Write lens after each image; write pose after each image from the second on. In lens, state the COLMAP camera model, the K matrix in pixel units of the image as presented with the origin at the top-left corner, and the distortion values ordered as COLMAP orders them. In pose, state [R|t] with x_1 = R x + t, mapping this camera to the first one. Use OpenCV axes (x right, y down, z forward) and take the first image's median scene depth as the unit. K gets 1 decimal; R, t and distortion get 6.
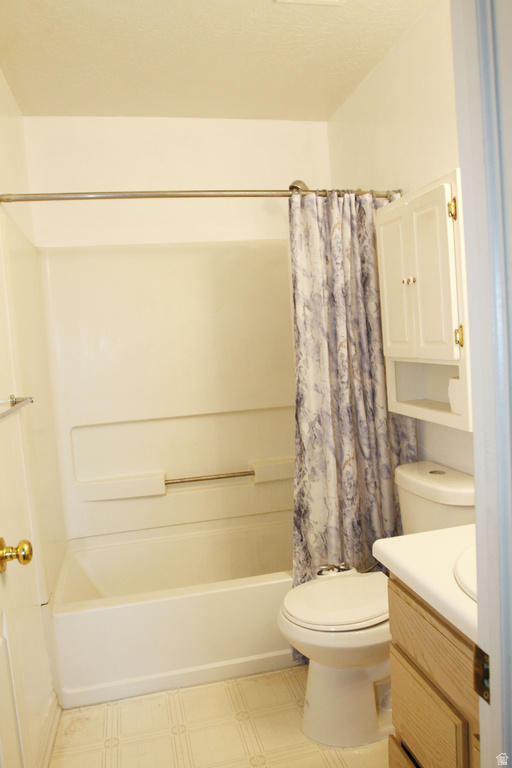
lens RADIAL K [[568.4, 0, 261.4], [0, 568.4, 385.3], [0, 0, 1]] dist [-0.090156, 0.050873]
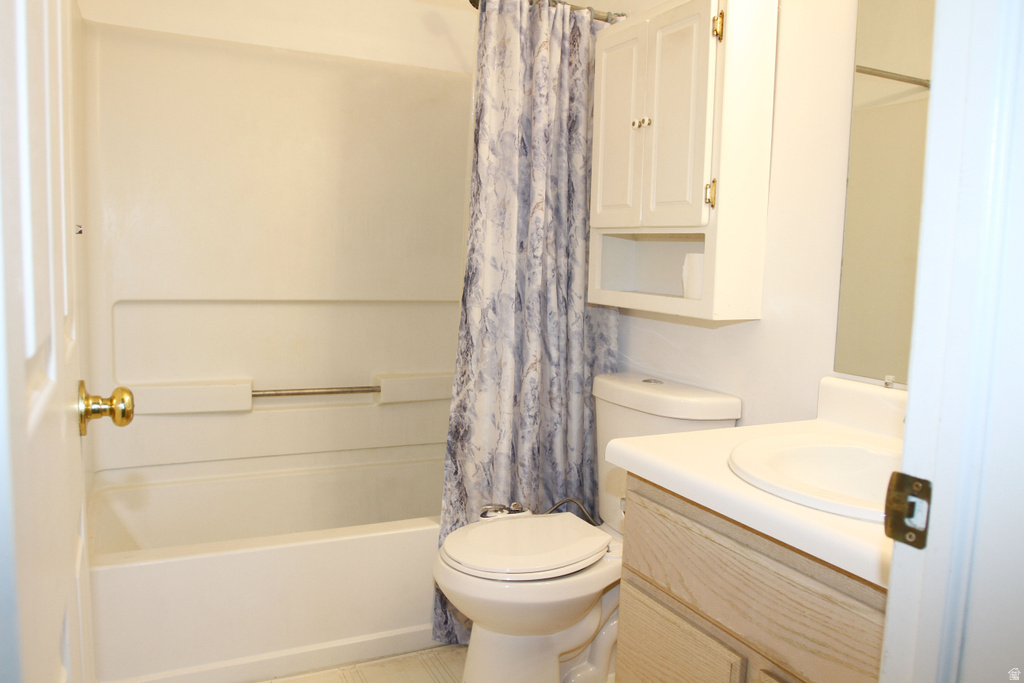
lens RADIAL K [[757.9, 0, 508.3], [0, 757.9, 341.3], [0, 0, 1]] dist [-0.090156, 0.050873]
pose [[0.969343, 0.073739, 0.234384, -0.108734], [-0.077464, 0.996973, 0.006712, 0.098506], [-0.233179, -0.024662, 0.972121, 0.047563]]
